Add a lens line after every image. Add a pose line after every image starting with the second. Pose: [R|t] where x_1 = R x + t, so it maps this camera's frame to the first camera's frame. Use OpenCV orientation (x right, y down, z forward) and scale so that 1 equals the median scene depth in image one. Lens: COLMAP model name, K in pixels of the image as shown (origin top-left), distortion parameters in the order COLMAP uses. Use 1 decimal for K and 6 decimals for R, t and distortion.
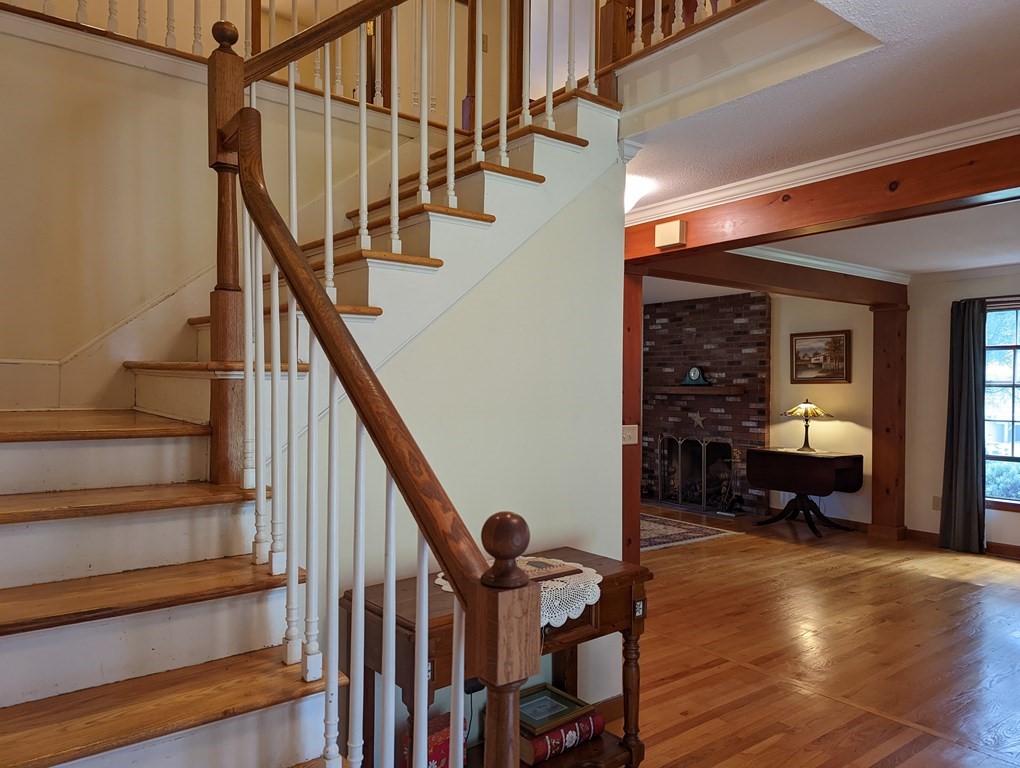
lens RADIAL K [[715.5, 0, 509.5], [0, 715.5, 379.9], [0, 0, 1]] dist [0.061415, -0.051661]
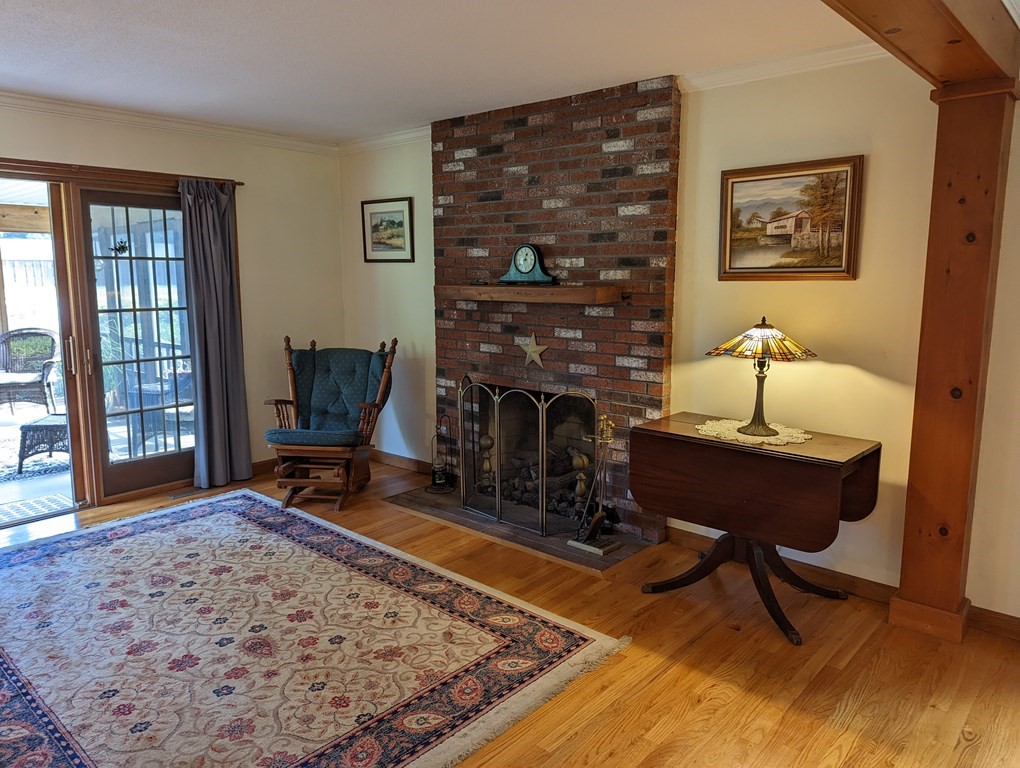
lens RADIAL K [[715.5, 0, 509.5], [0, 715.5, 379.9], [0, 0, 1]] dist [0.061415, -0.051661]
pose [[0.979021, -0.042104, 0.199360, 0.150997], [0.009242, 0.986587, 0.162975, -0.008028], [-0.203548, -0.157713, 0.966279, 0.532848]]
